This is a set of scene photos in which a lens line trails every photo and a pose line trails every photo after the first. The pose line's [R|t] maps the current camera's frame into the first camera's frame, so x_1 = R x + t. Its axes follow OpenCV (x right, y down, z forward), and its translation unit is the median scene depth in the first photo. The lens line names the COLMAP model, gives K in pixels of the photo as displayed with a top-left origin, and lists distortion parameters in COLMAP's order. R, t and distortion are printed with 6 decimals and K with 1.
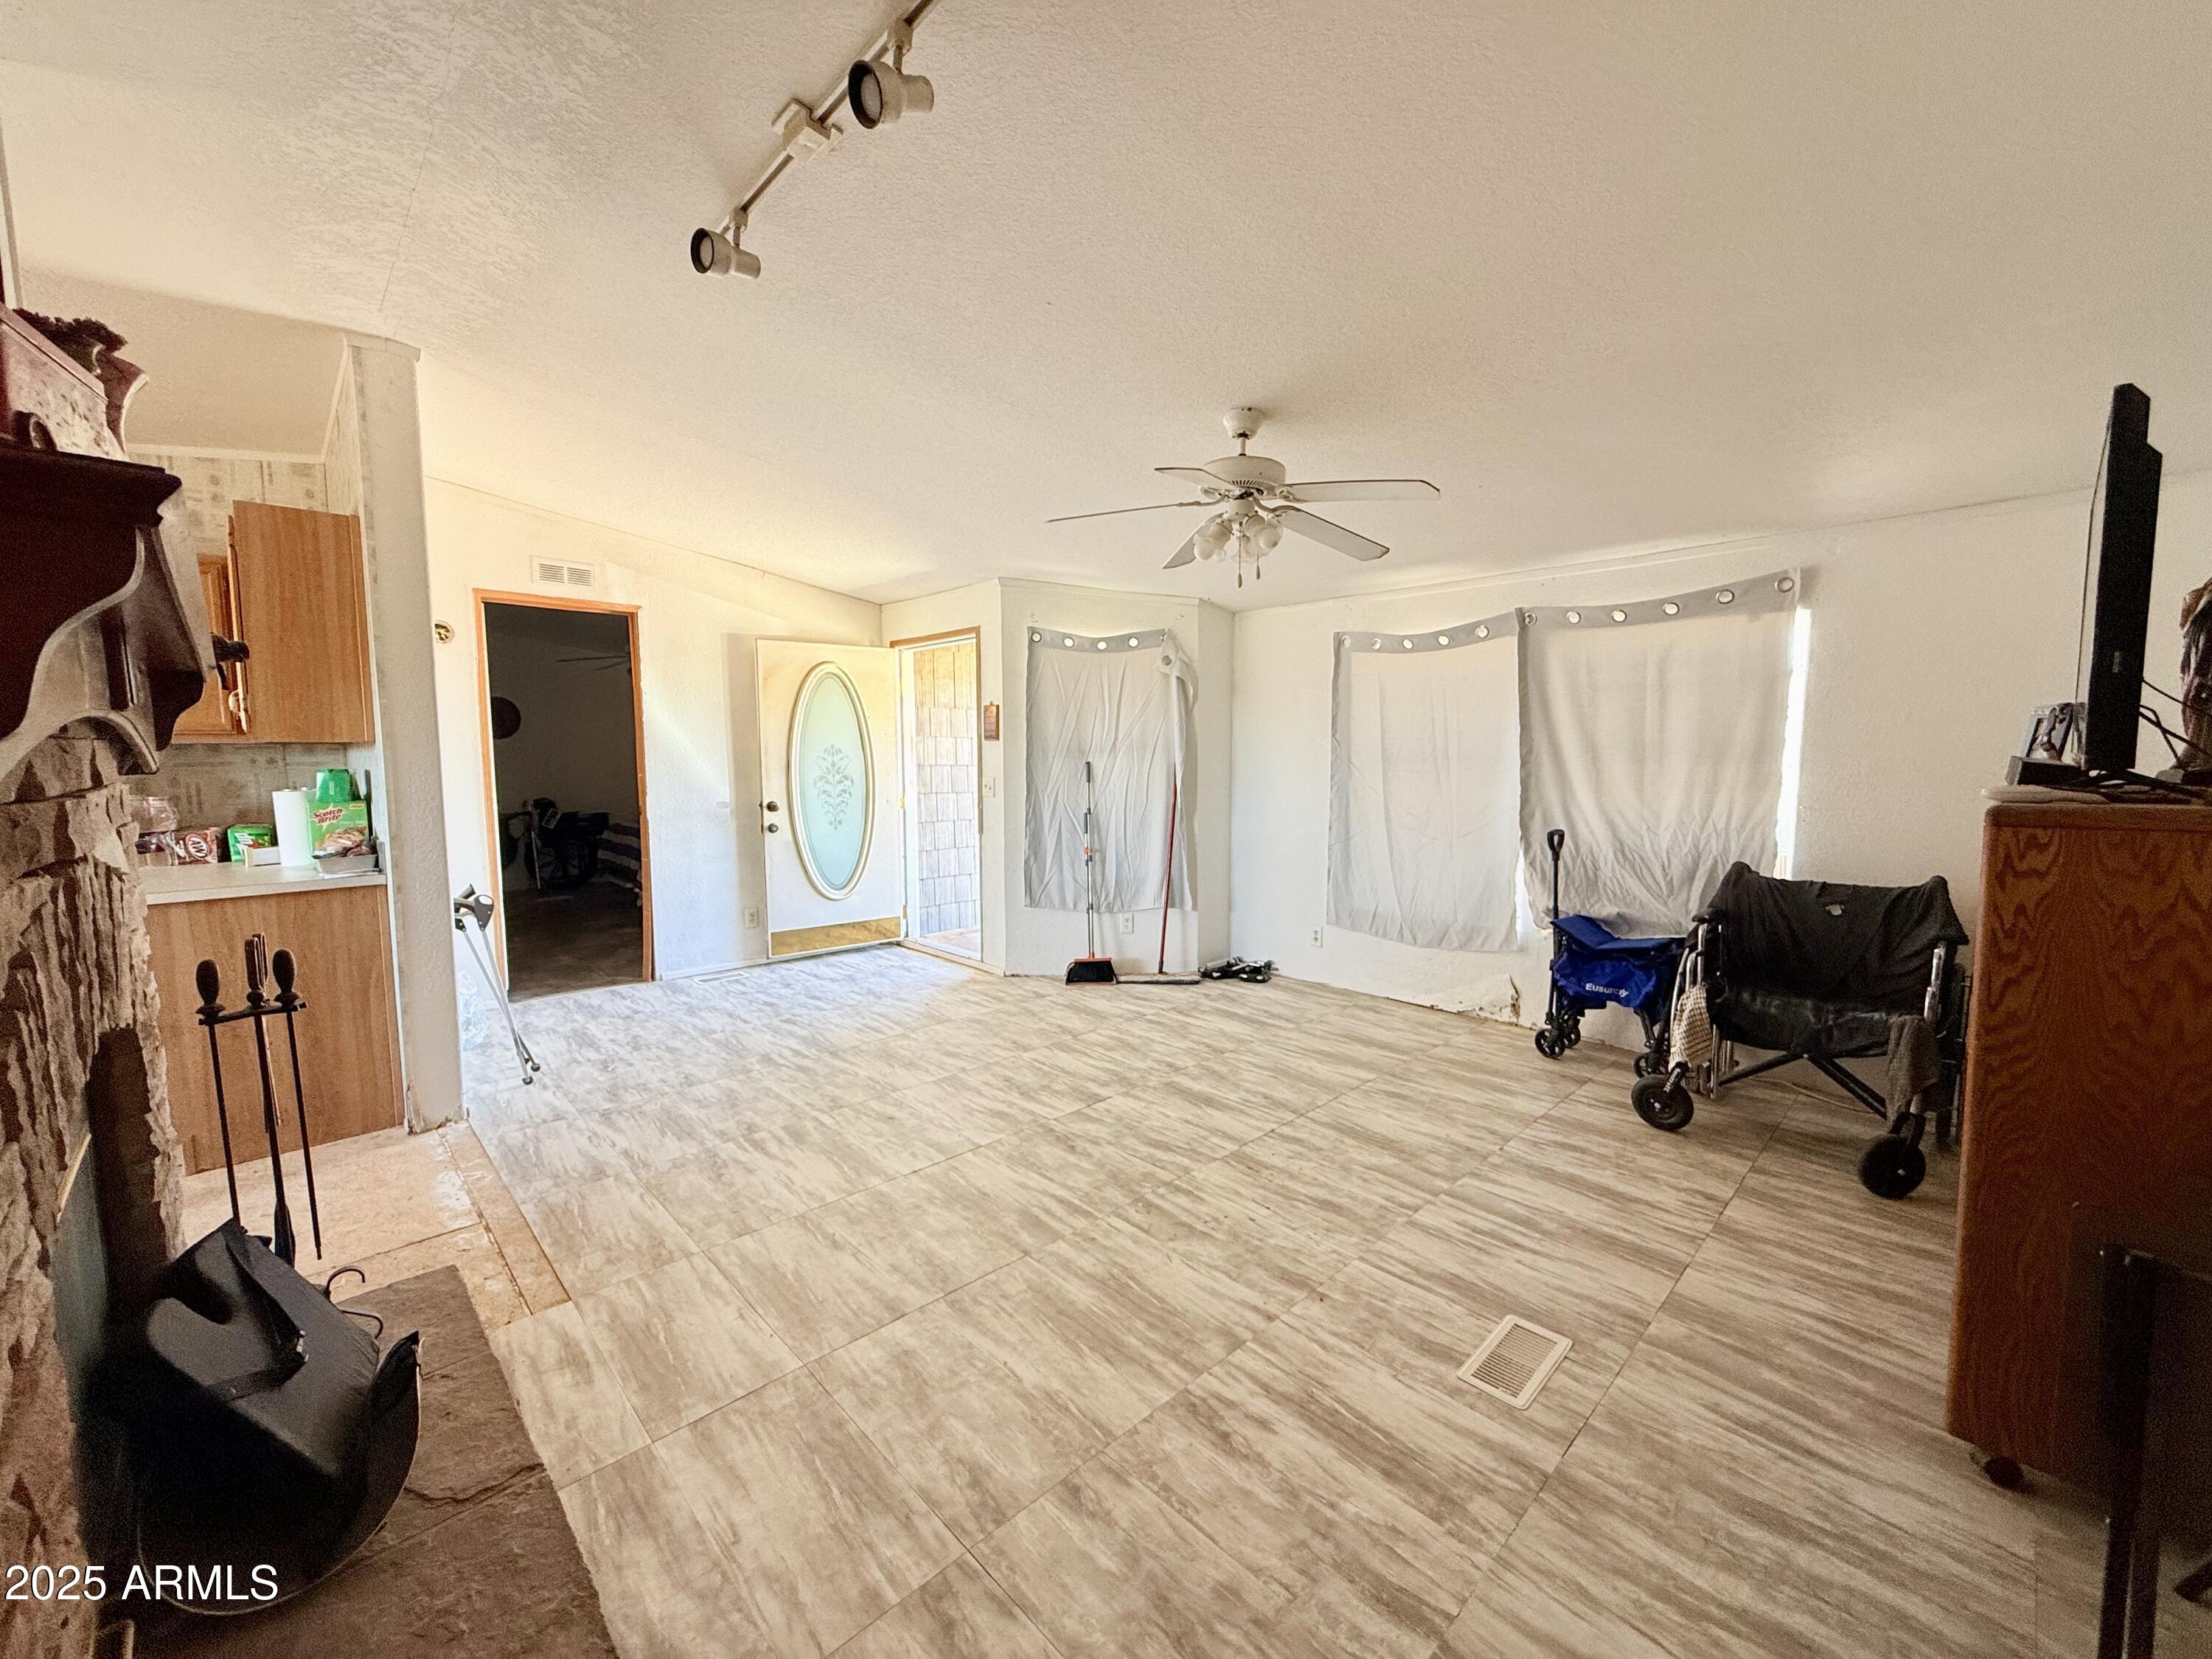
lens RADIAL K [[882.4, 0, 1105.9], [0, 882.4, 827.7], [0, 0, 1]] dist [-0.001689, 0.000520]
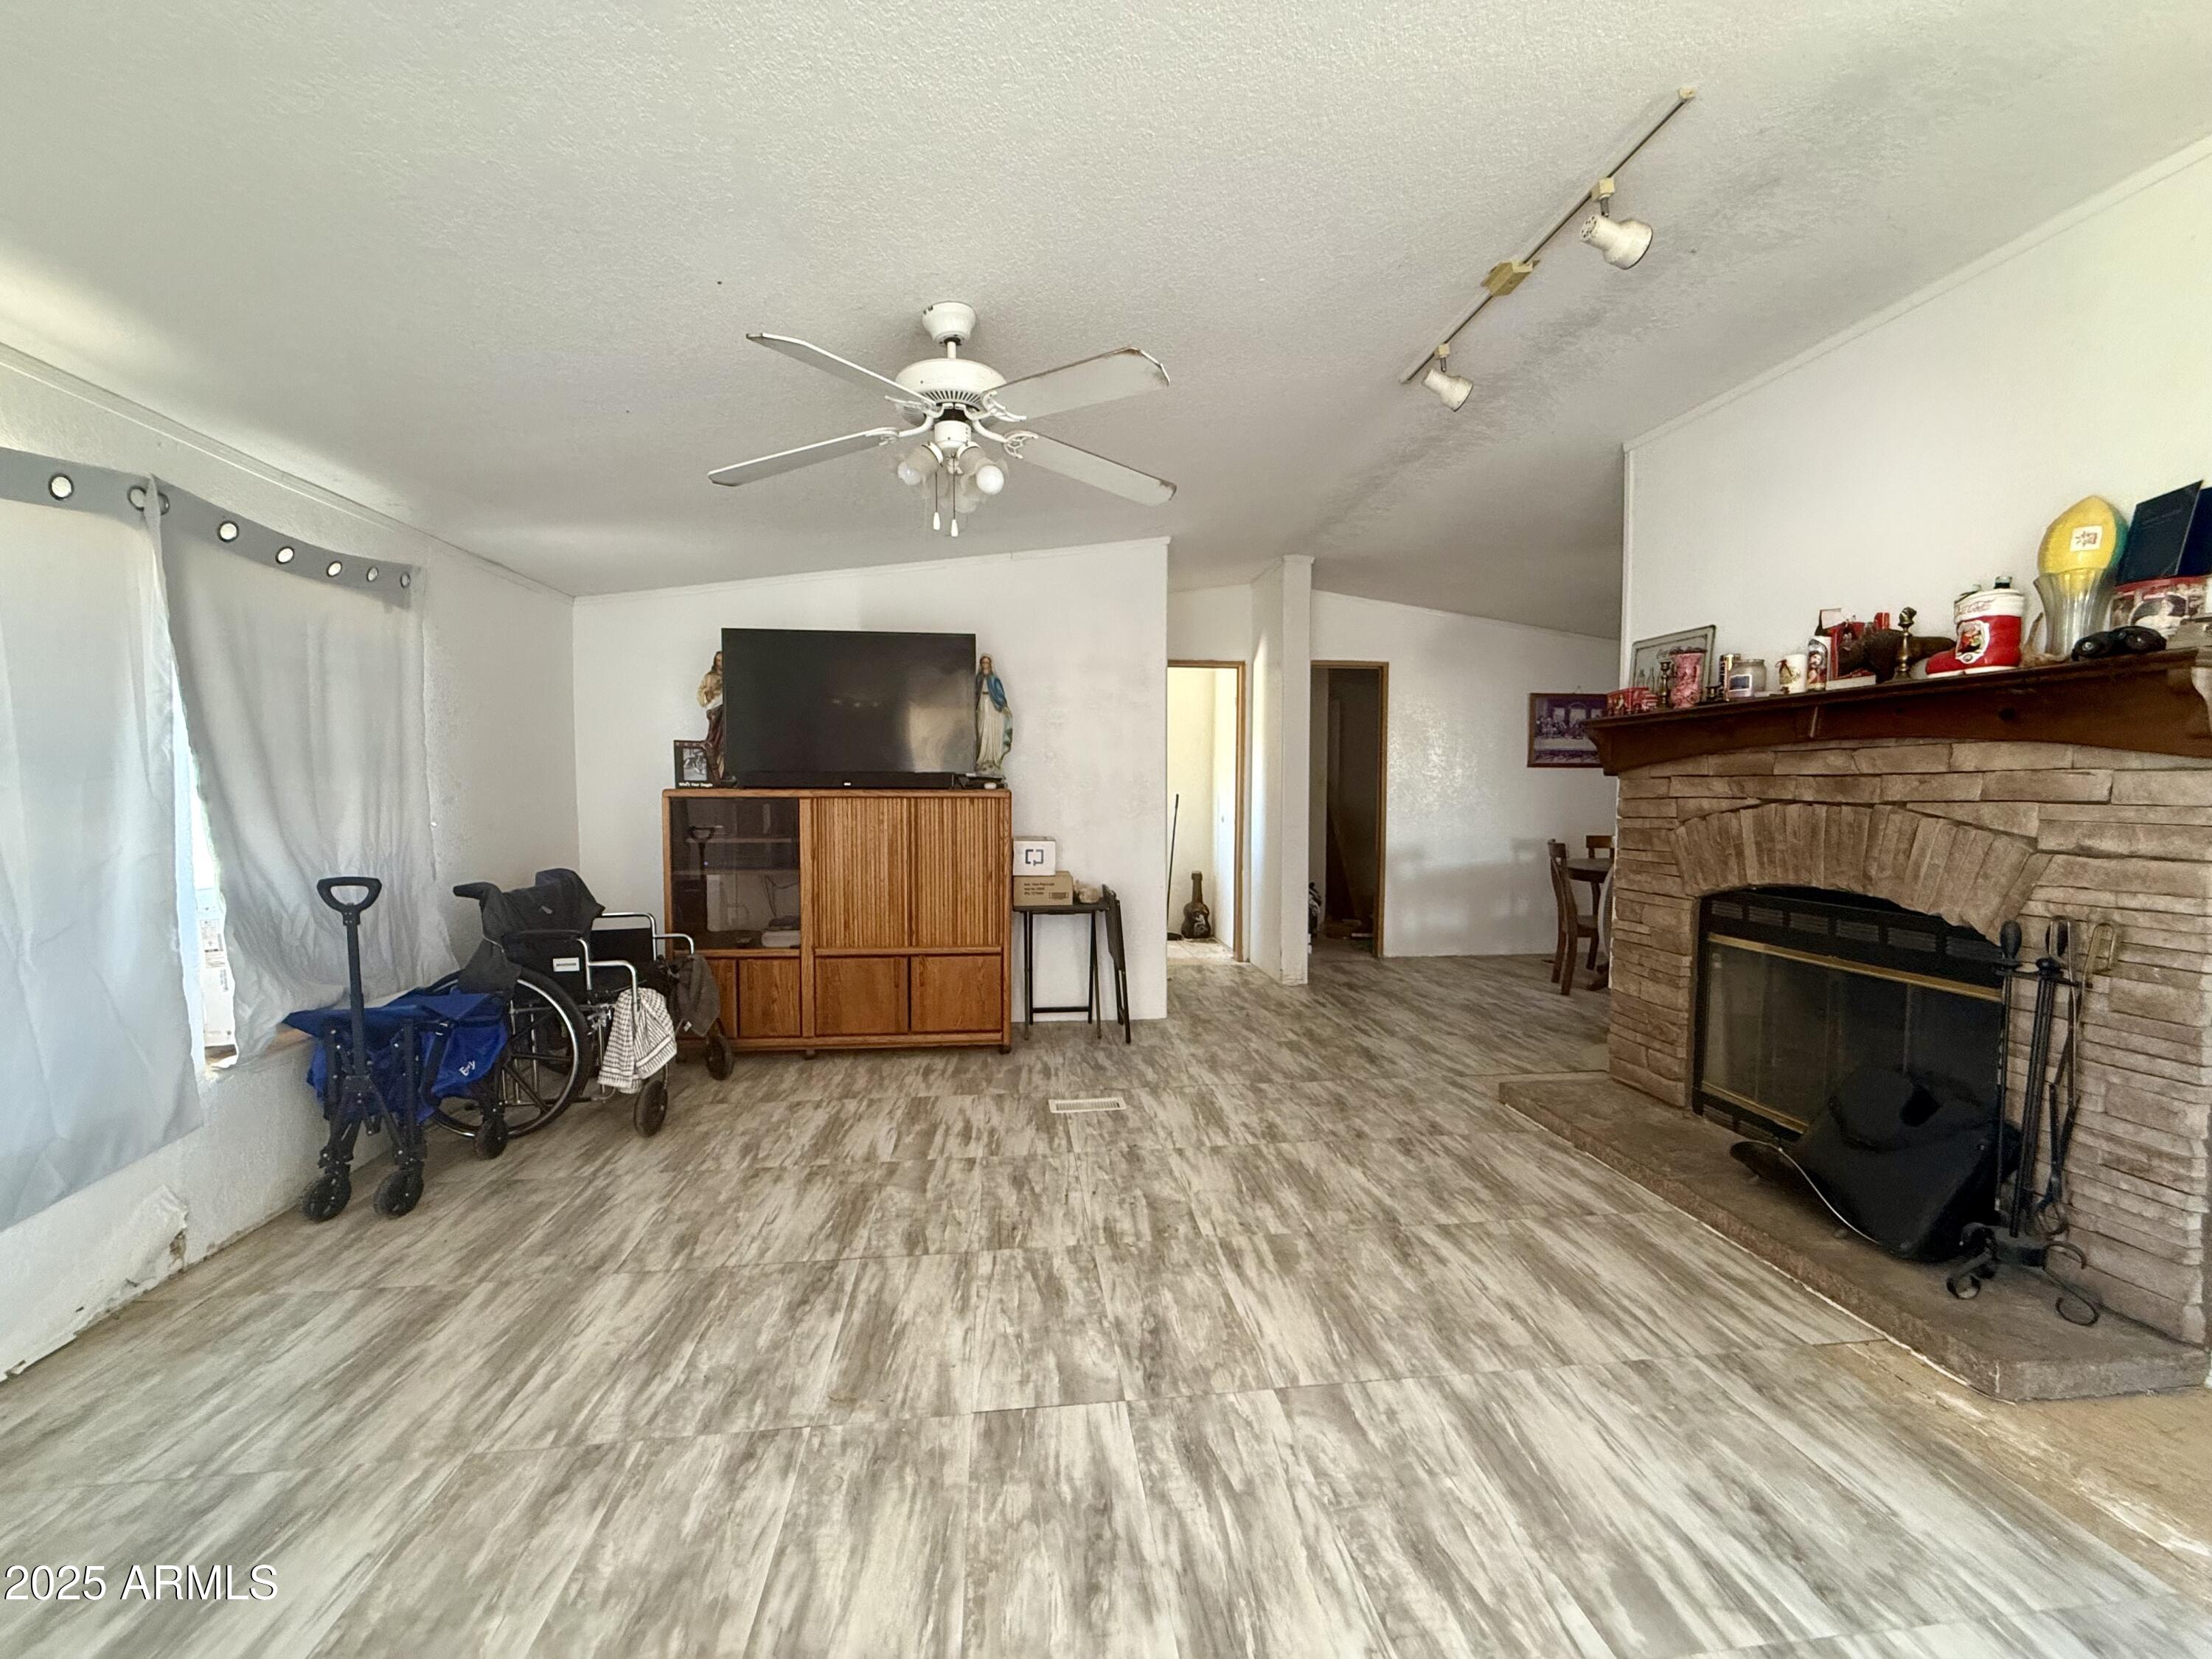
lens RADIAL K [[882.4, 0, 1099.4], [0, 882.4, 829.4], [0, 0, 1]] dist [-0.001689, 0.000520]
pose [[-0.794427, -0.023473, 0.606906, -0.443636], [0.055551, 0.992256, 0.111092, -0.104010], [-0.604814, 0.121969, -0.786971, 1.655590]]
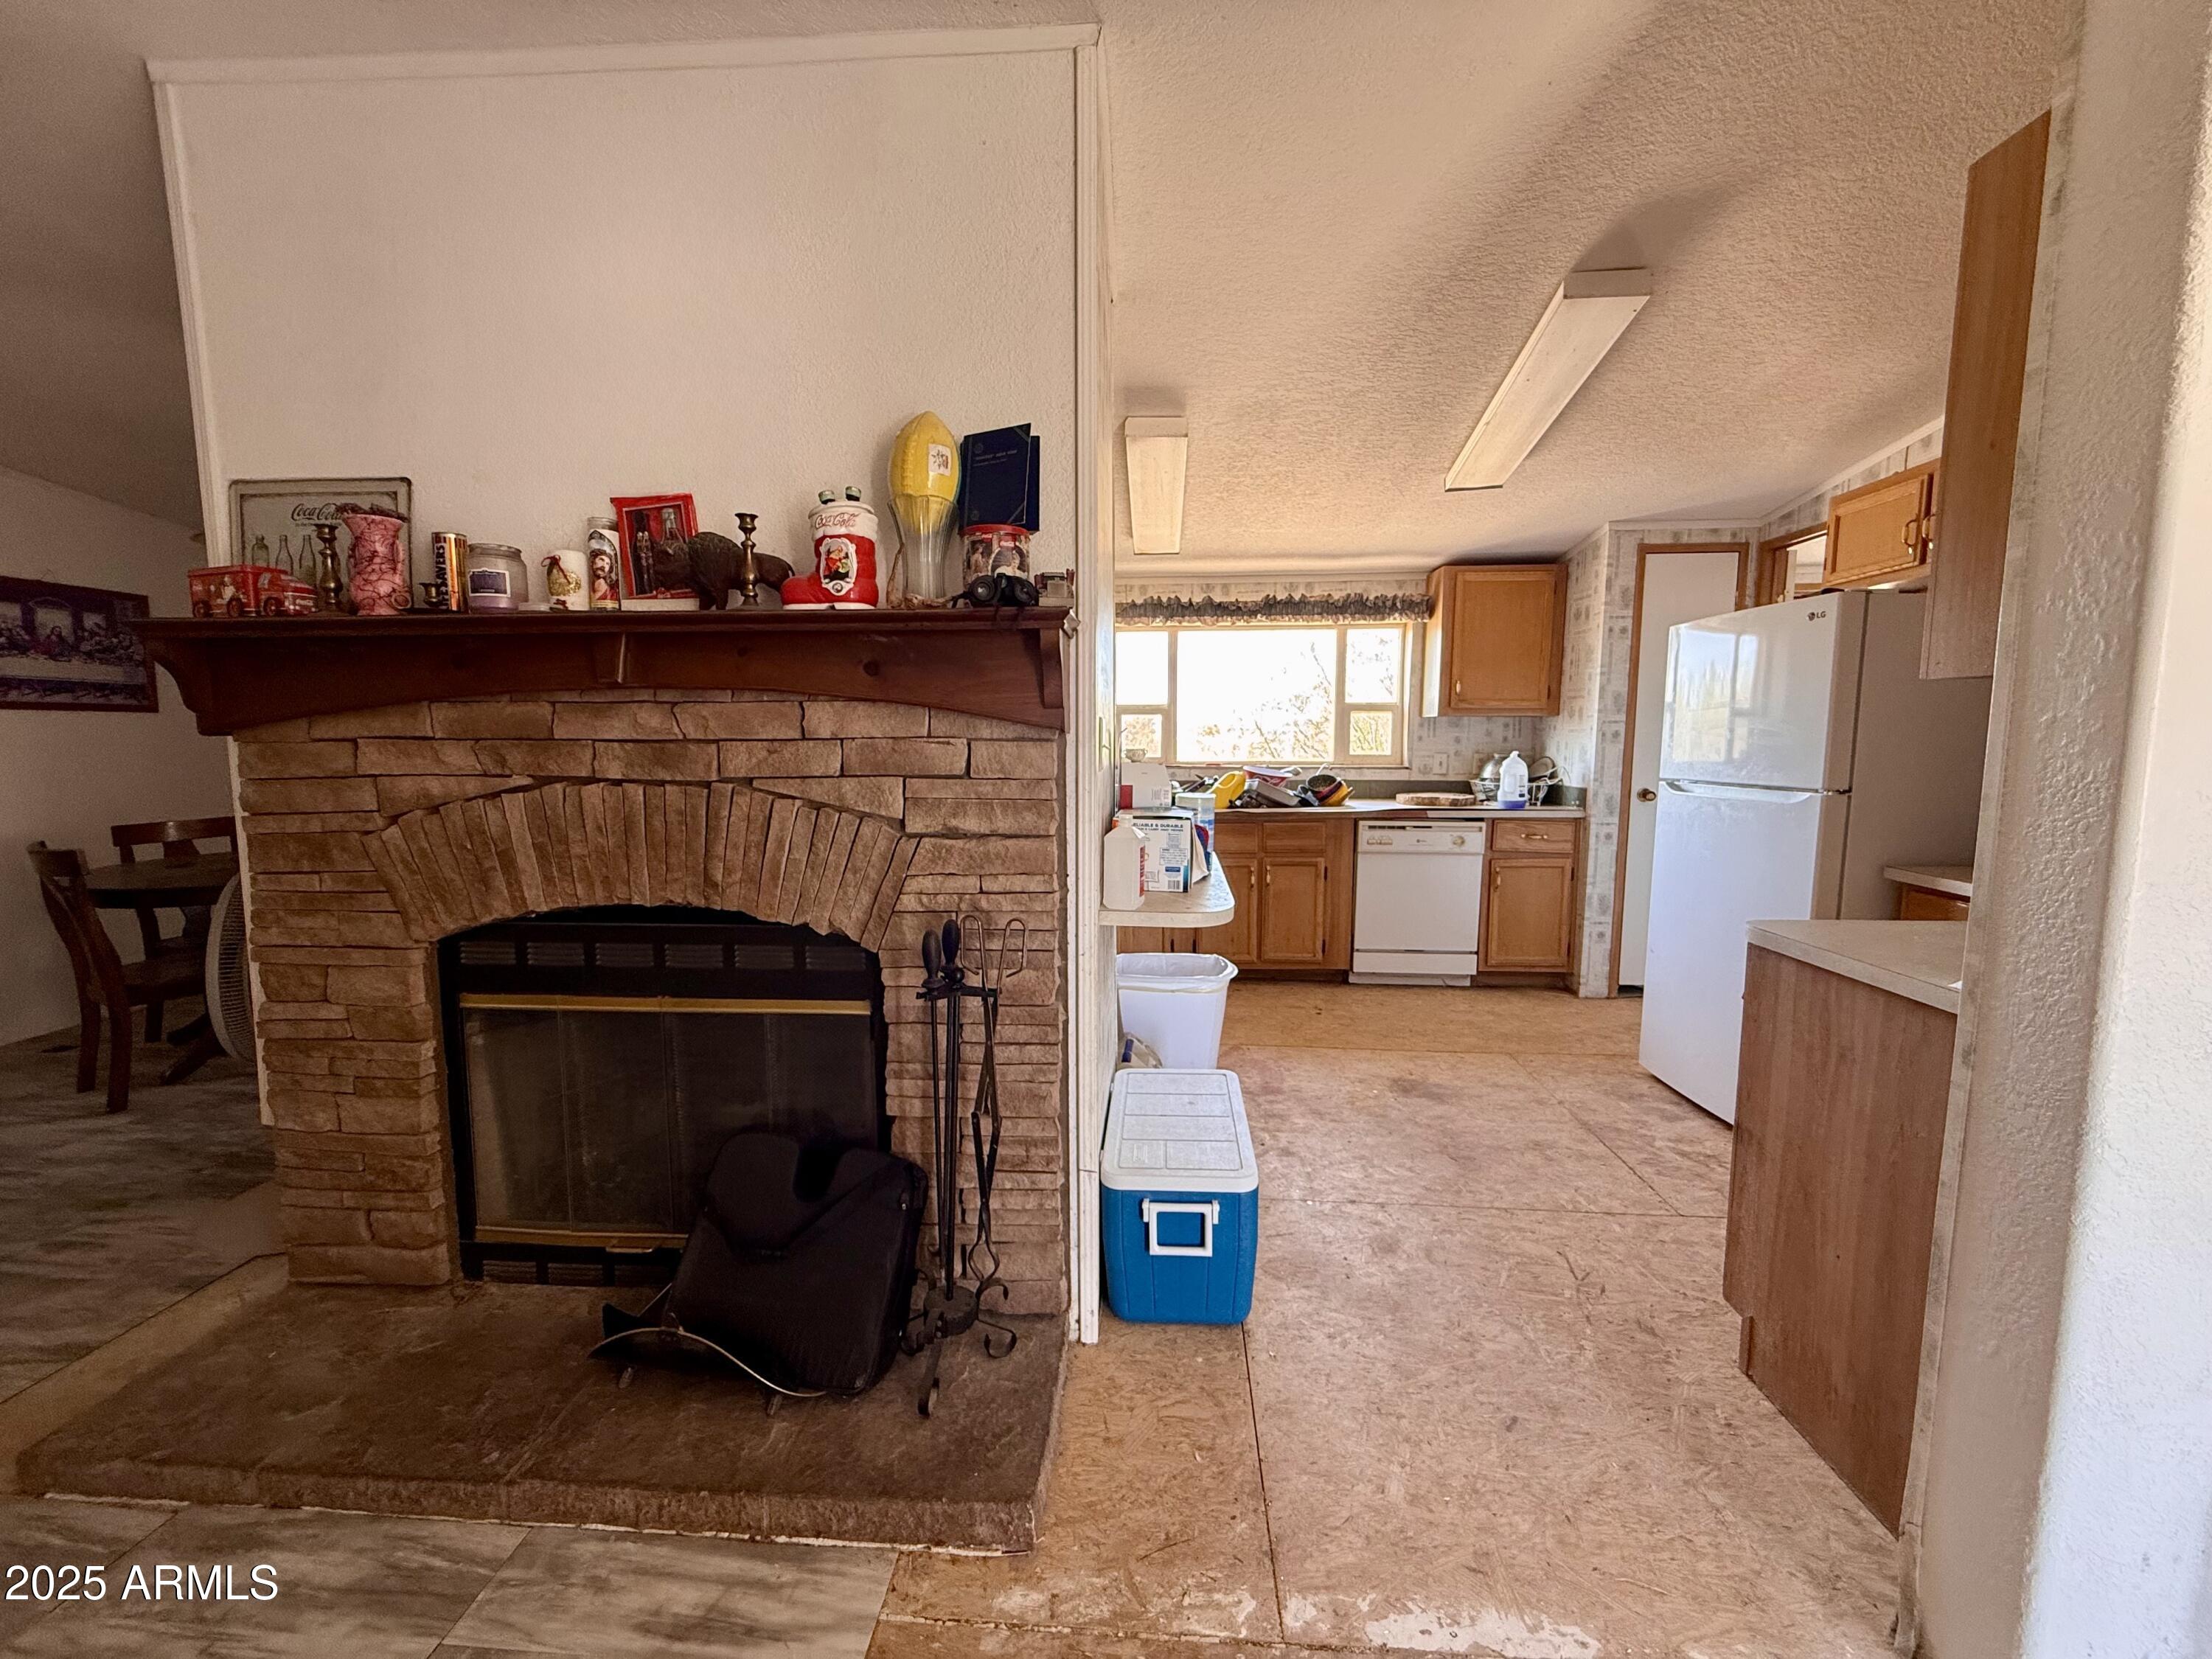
lens RADIAL K [[882.4, 0, 1101.4], [0, 882.4, 829.7], [0, 0, 1]] dist [-0.001689, 0.000520]
pose [[-0.747563, 0.077394, -0.659666, -0.320484], [-0.052815, 0.983116, 0.175194, -0.080907], [0.662088, 0.165809, -0.730854, 1.166230]]
